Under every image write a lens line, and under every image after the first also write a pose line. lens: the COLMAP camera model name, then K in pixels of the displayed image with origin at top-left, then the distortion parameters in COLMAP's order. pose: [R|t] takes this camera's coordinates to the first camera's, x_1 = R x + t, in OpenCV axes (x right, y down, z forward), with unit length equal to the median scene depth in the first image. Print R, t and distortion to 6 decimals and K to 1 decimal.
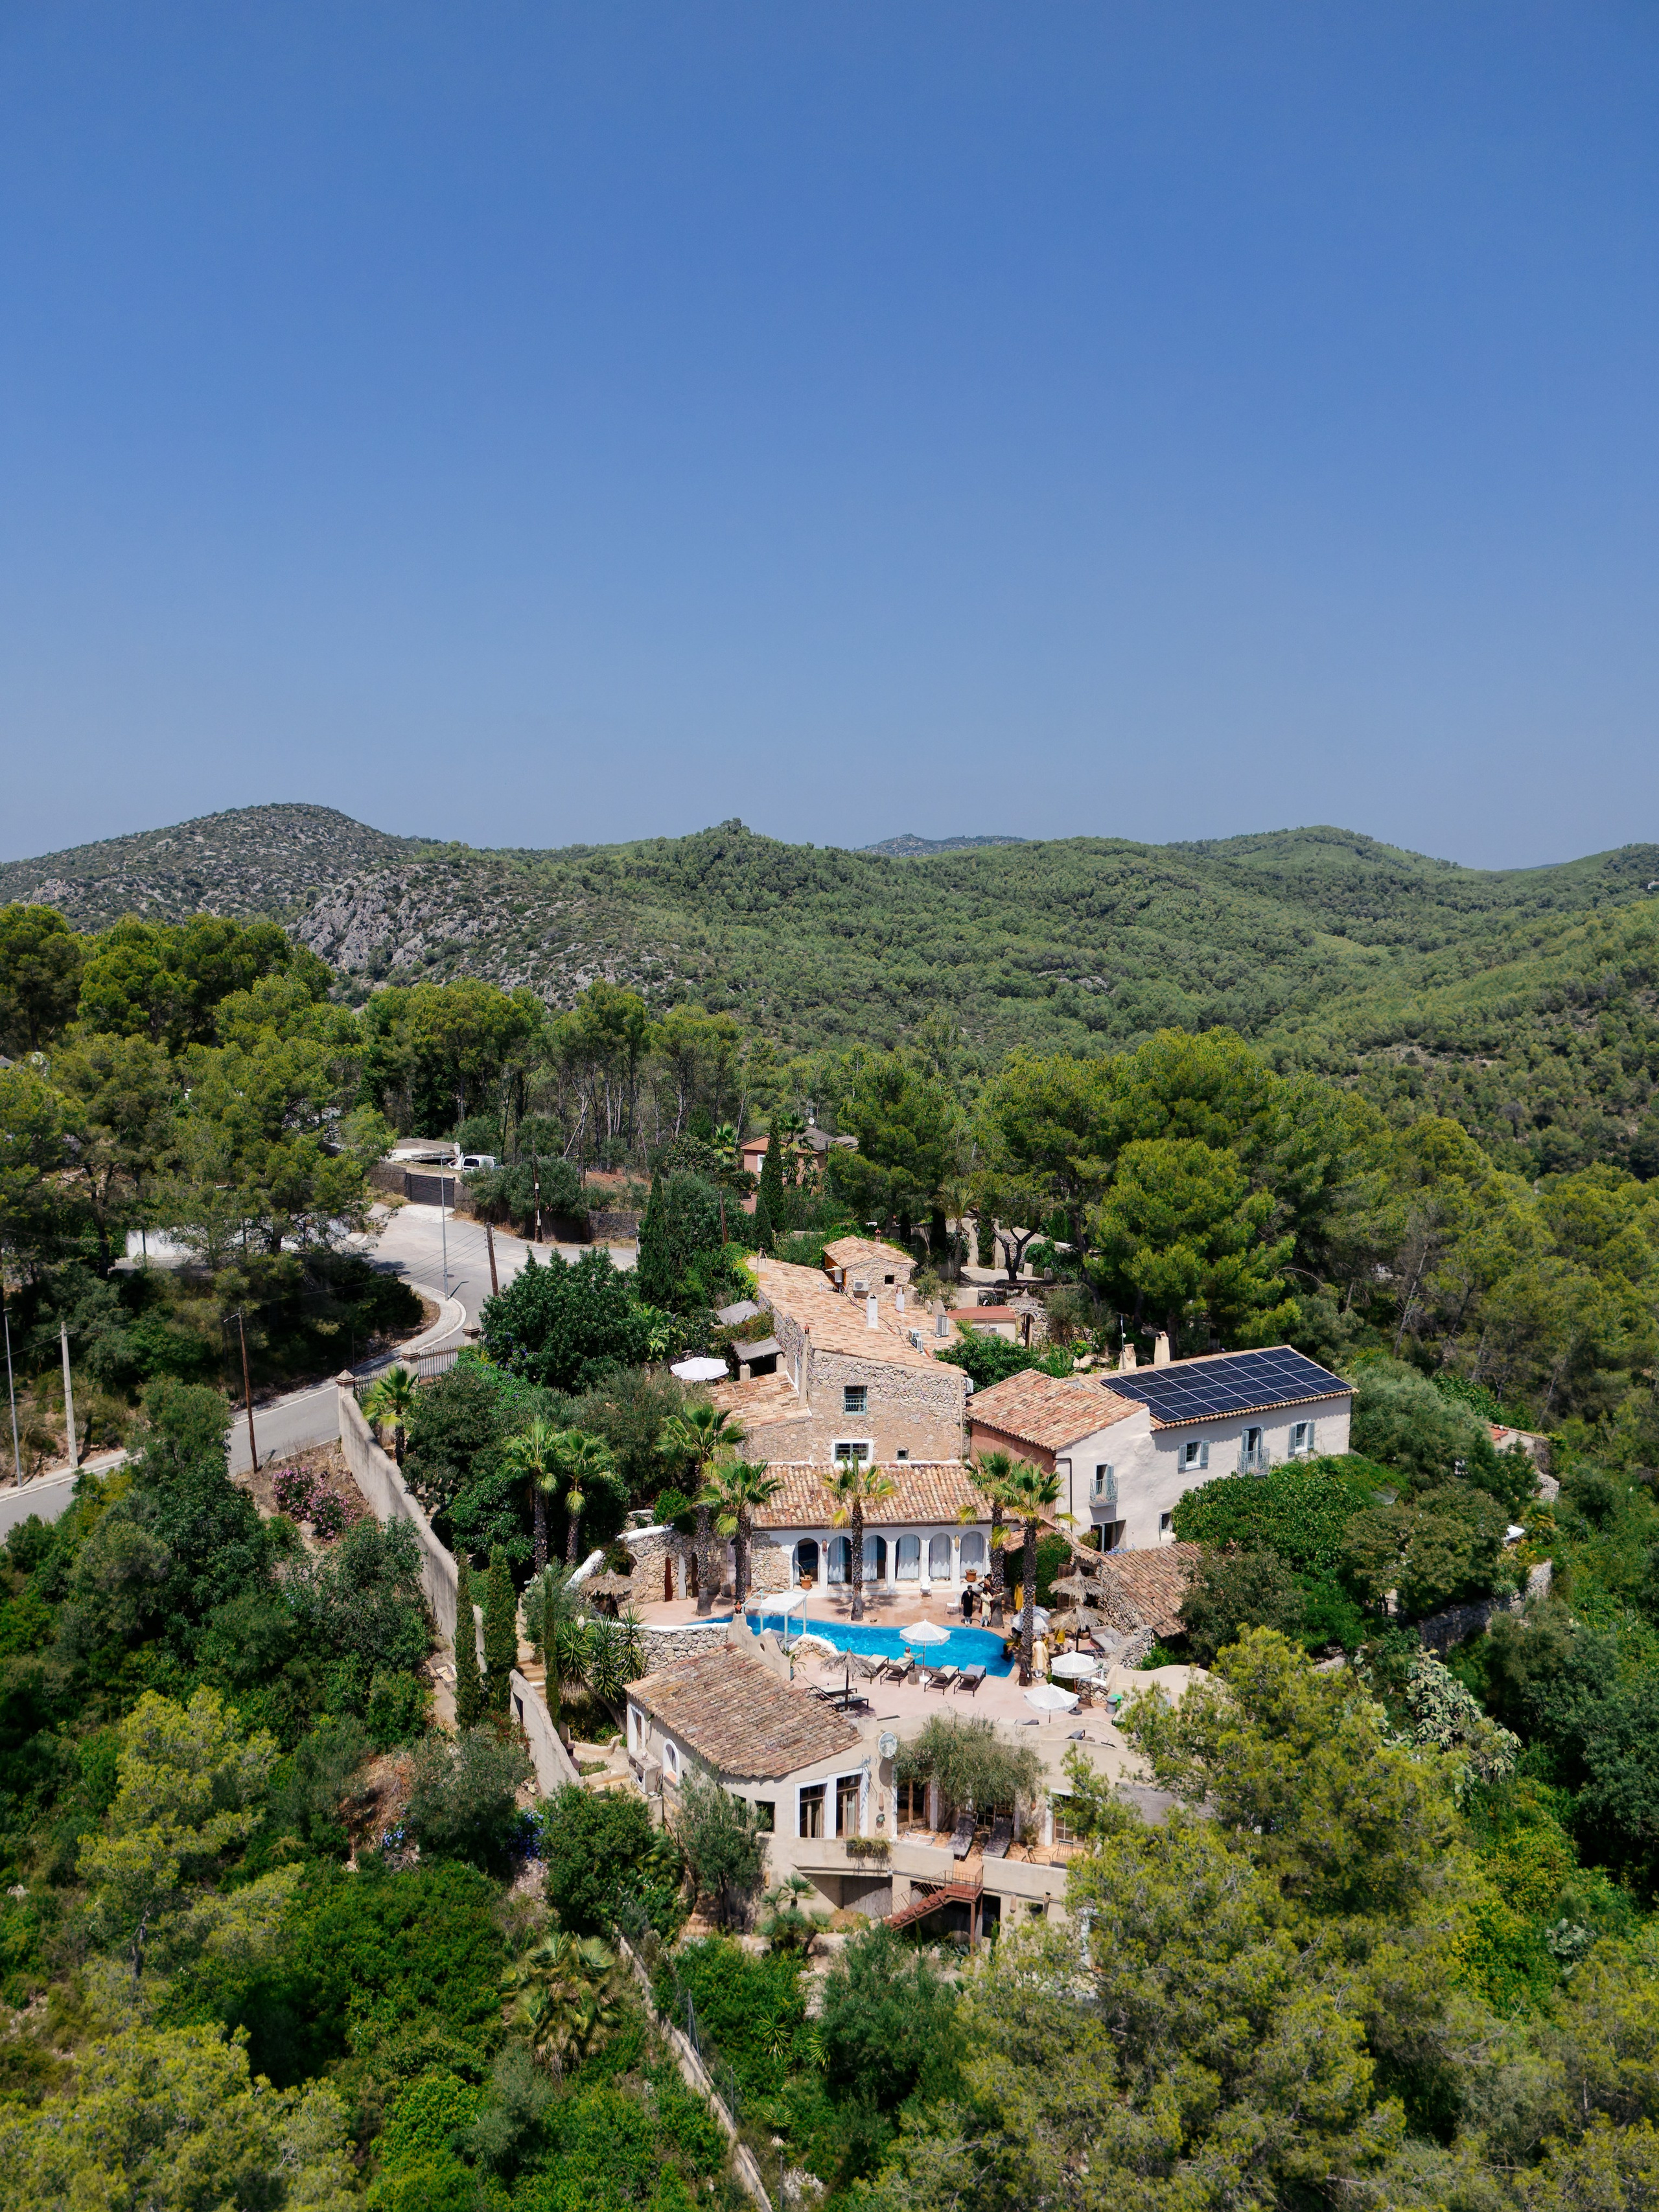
lens RADIAL K [[1928.7, 0, 781.6], [0, 1928.7, 1269.6], [0, 0, 1]] dist [0.021916, -0.007306]
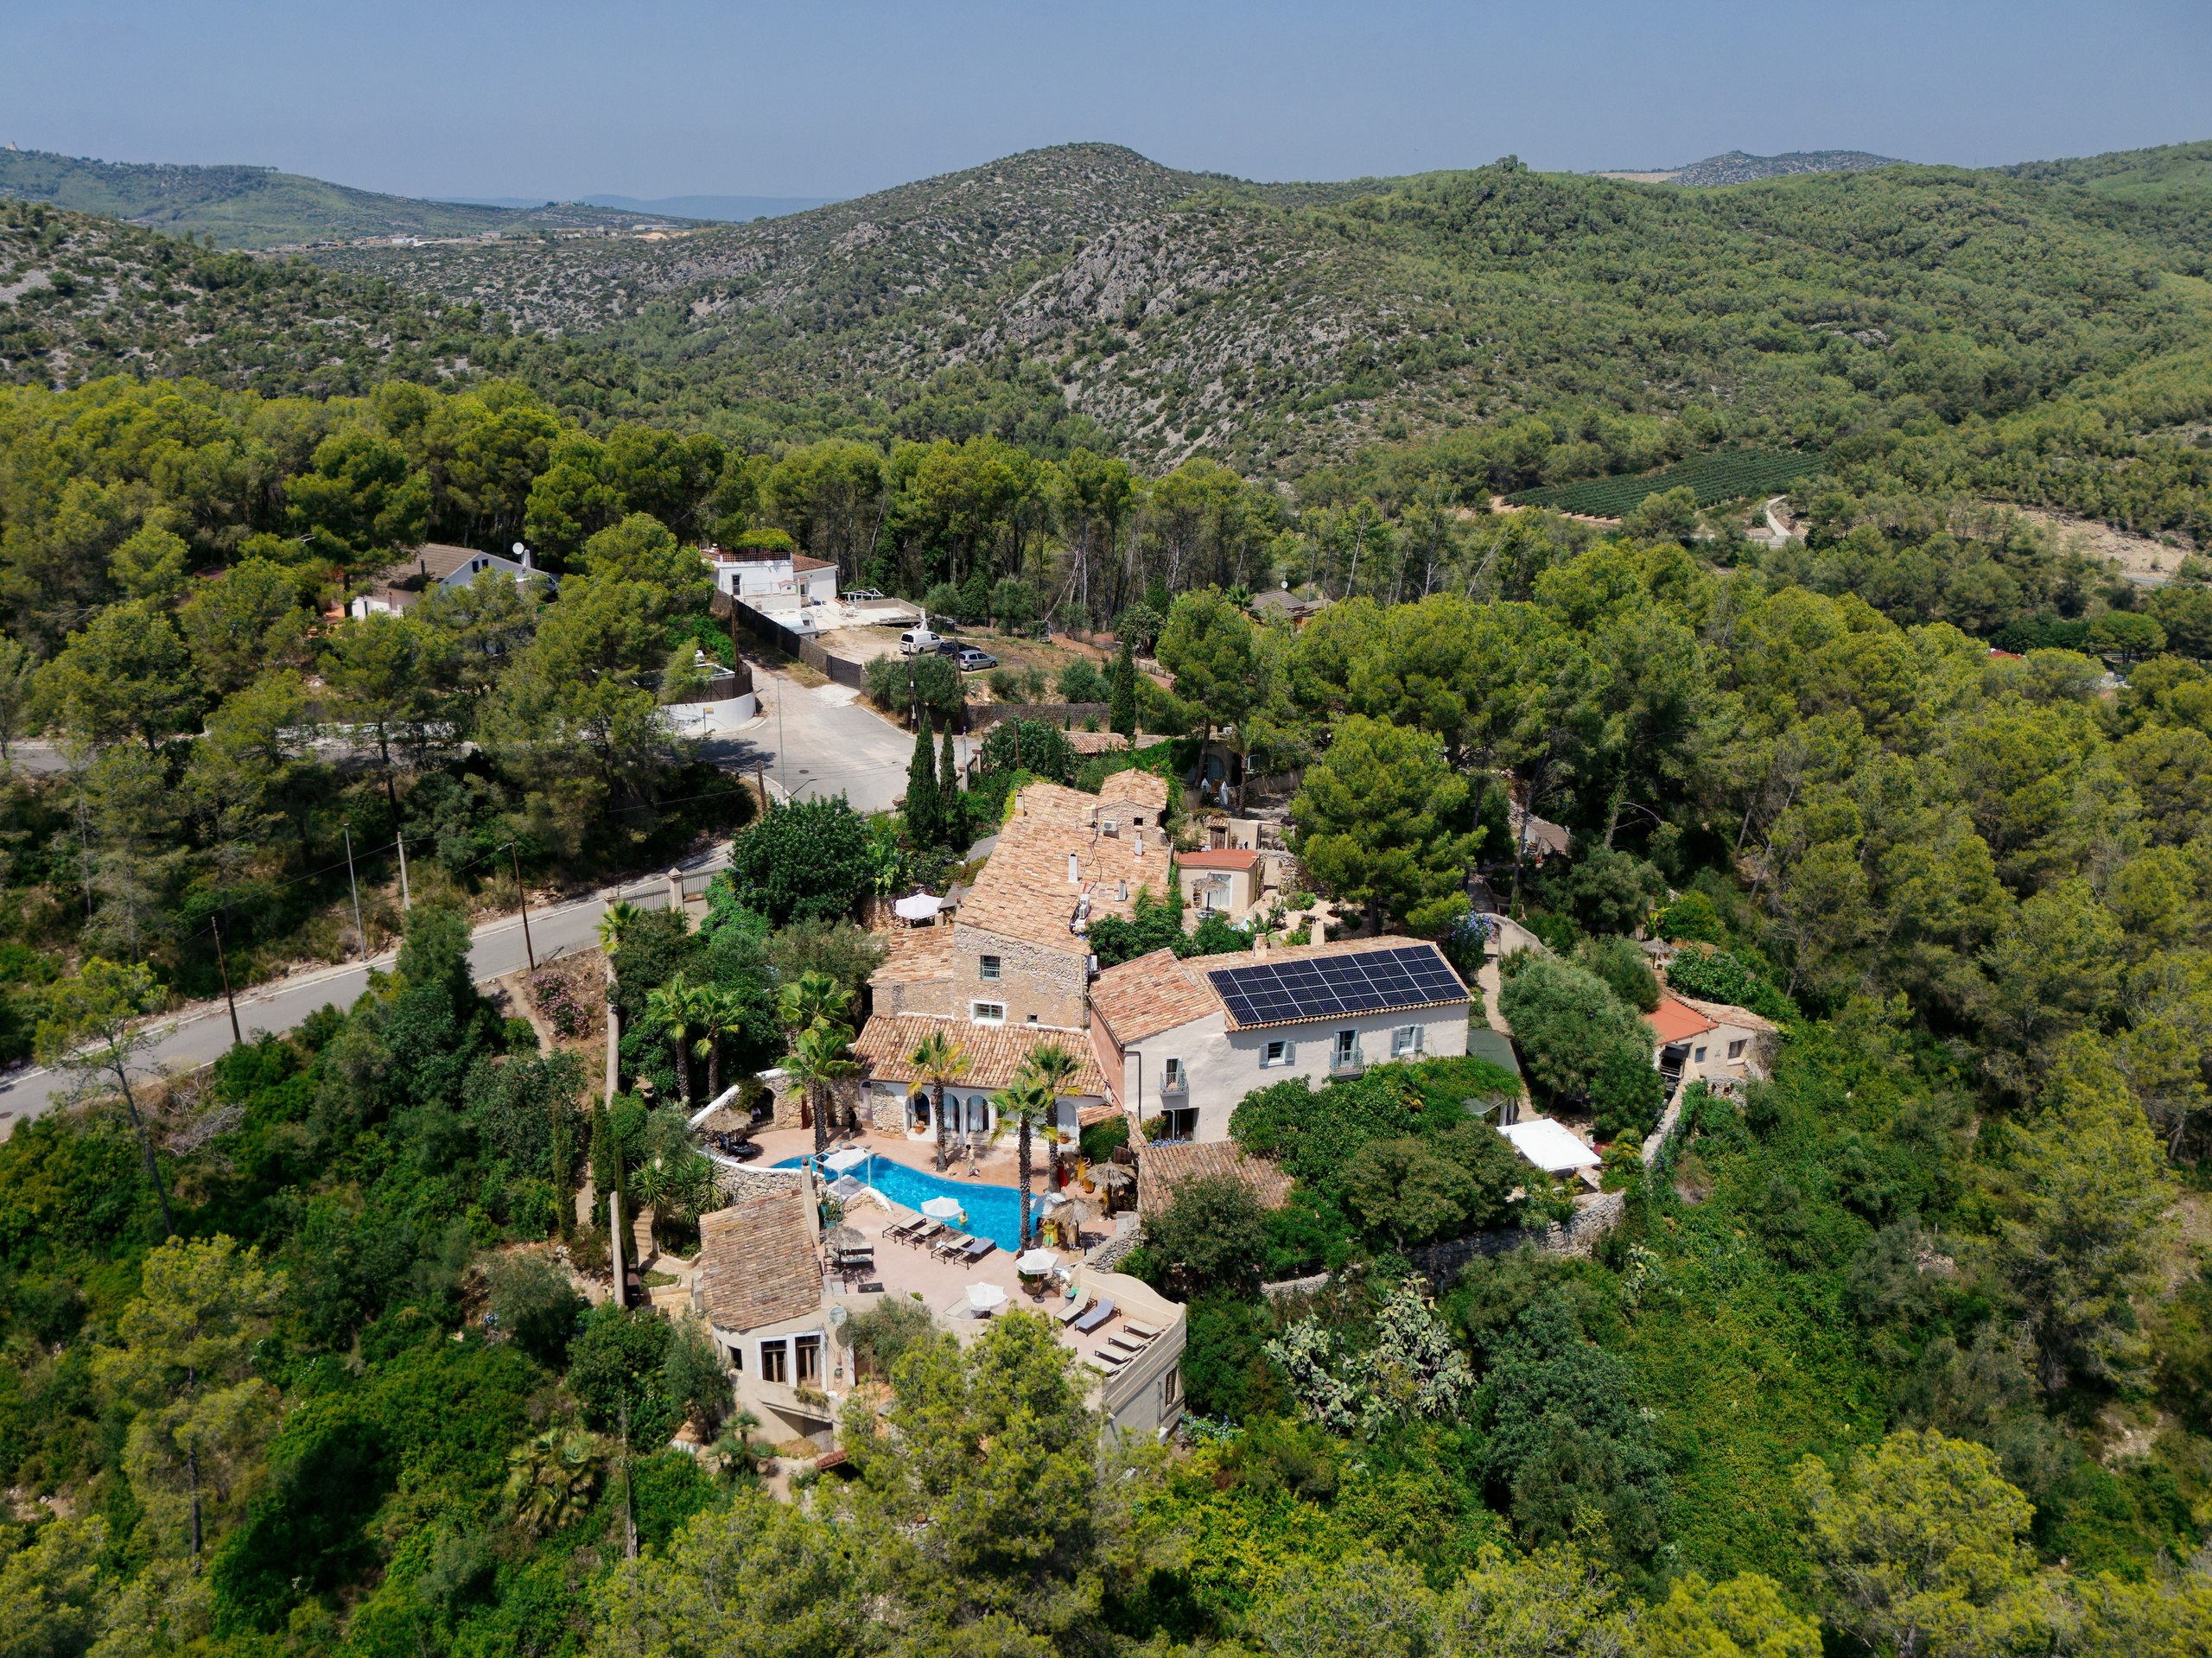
lens RADIAL K [[1829.8, 0, 1032.8], [0, 1829.8, 843.7], [0, 0, 1]] dist [0.002757, -0.001546]
pose [[0.959152, 0.084064, -0.270111, 0.290451], [-0.045790, 0.988371, 0.145001, -0.134888], [0.279160, -0.126710, 0.951848, 0.001938]]
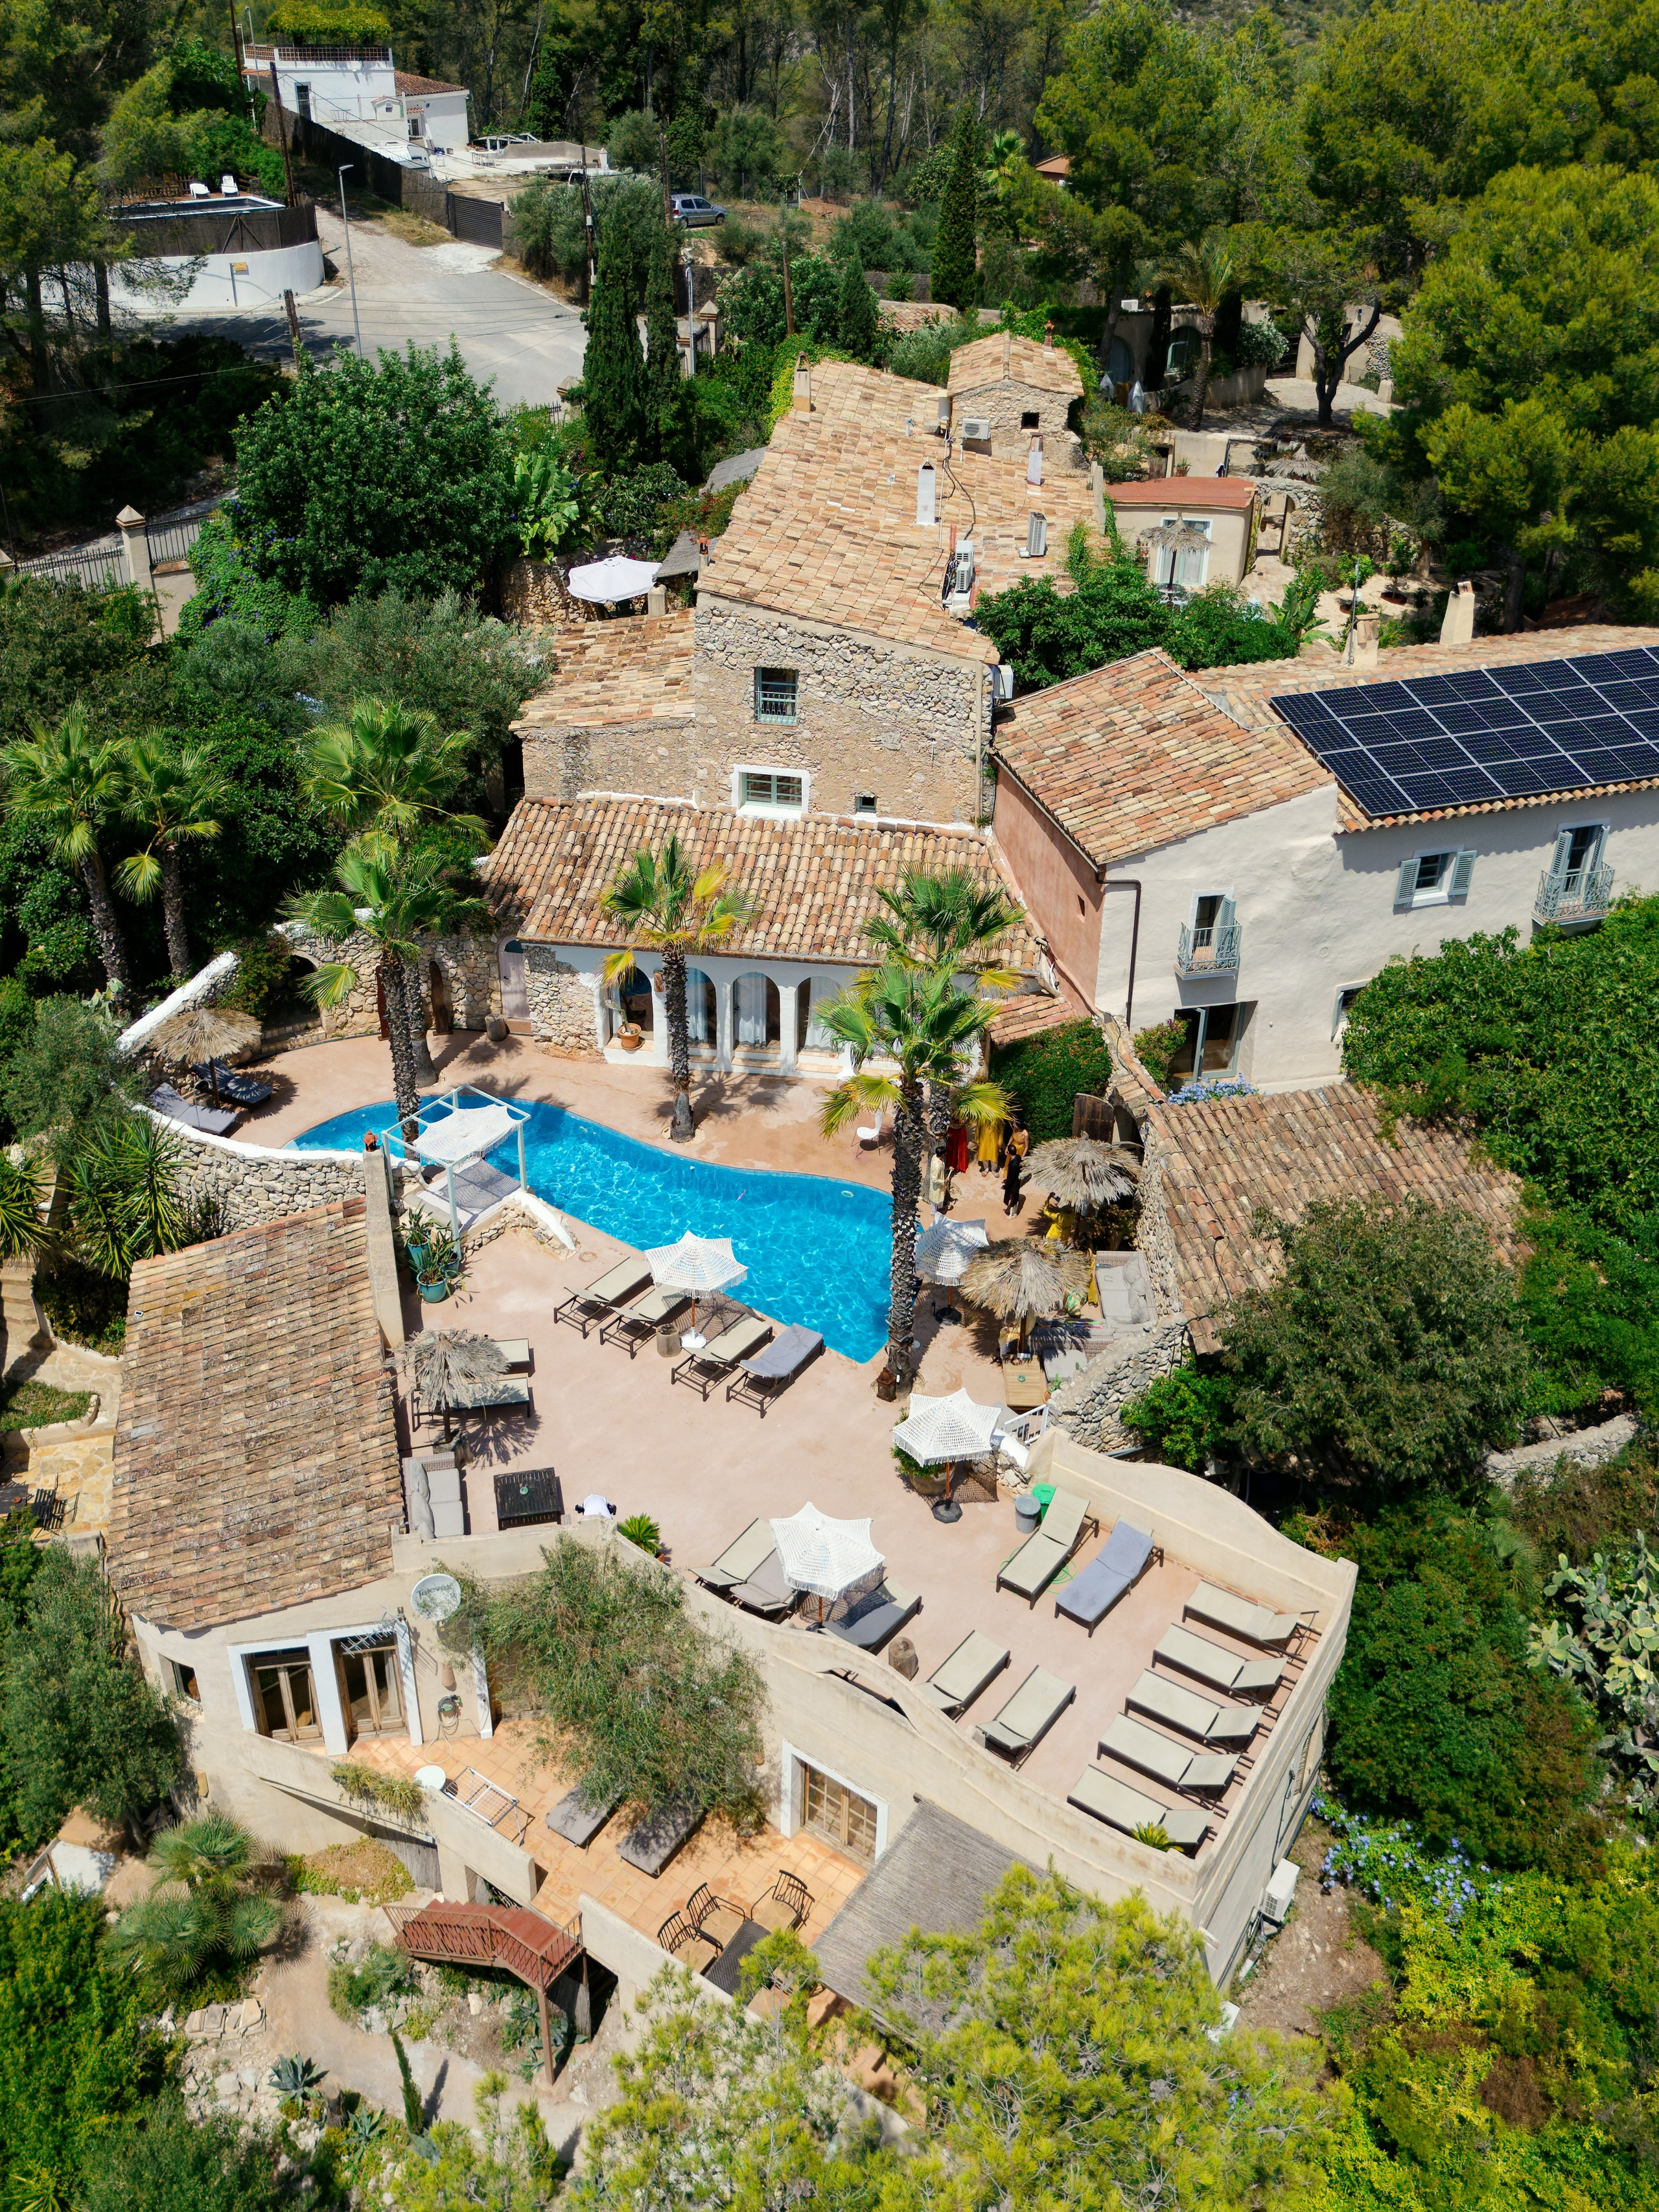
lens RADIAL K [[1926.1, 0, 756.5], [0, 1926.1, 1001.1], [0, 0, 1]] dist [0.001735, 0.006297]
pose [[0.964362, 0.128779, -0.231130, 0.137755], [-0.043069, 0.938312, 0.343098, -0.027034], [0.261056, -0.320917, 0.910419, 0.424525]]
